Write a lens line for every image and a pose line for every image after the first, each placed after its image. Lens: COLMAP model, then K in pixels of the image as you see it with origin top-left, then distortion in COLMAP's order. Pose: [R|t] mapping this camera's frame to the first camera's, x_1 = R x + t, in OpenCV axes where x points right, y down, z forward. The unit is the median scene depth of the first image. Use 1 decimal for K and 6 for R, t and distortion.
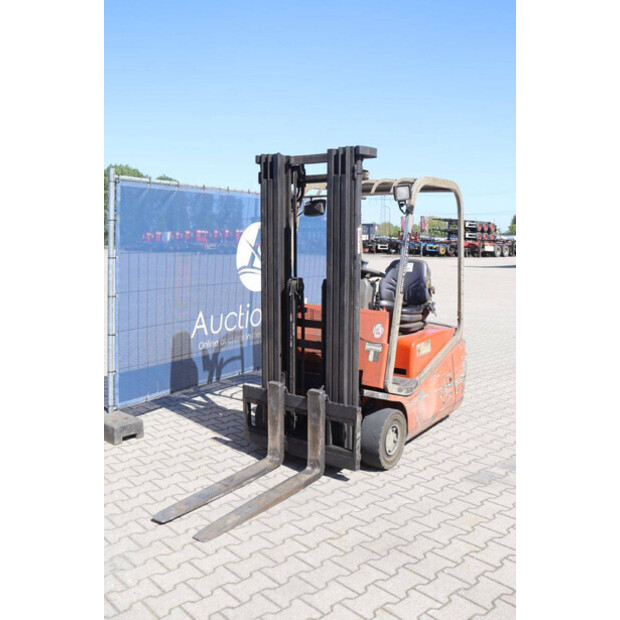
lens RADIAL K [[598.6, 0, 301.6], [0, 598.6, 310.9], [0, 0, 1]] dist [-0.127270, 0.196914]
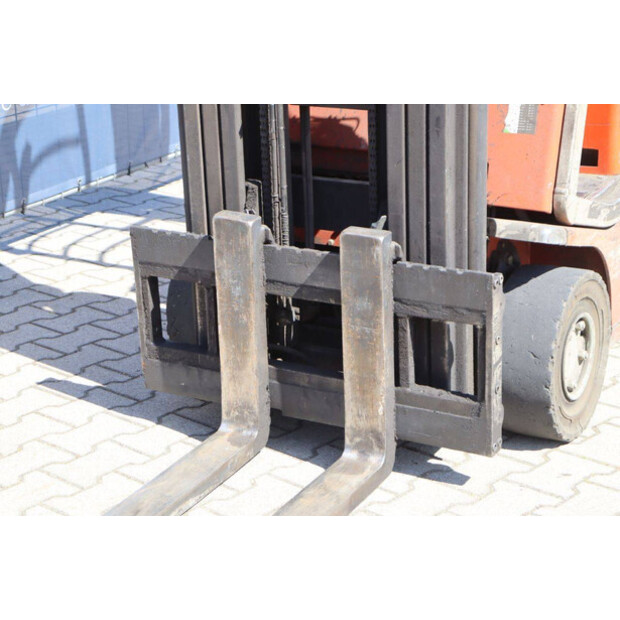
lens RADIAL K [[1462.6, 0, 310.0], [0, 1462.6, 310.0], [0, 0, 1]] dist [0.385806, 0.326111]
pose [[0.993331, -0.070294, 0.091389, -0.081950], [0.050279, 0.977407, 0.205297, 0.003799], [-0.103755, -0.199333, 0.974423, 0.175038]]
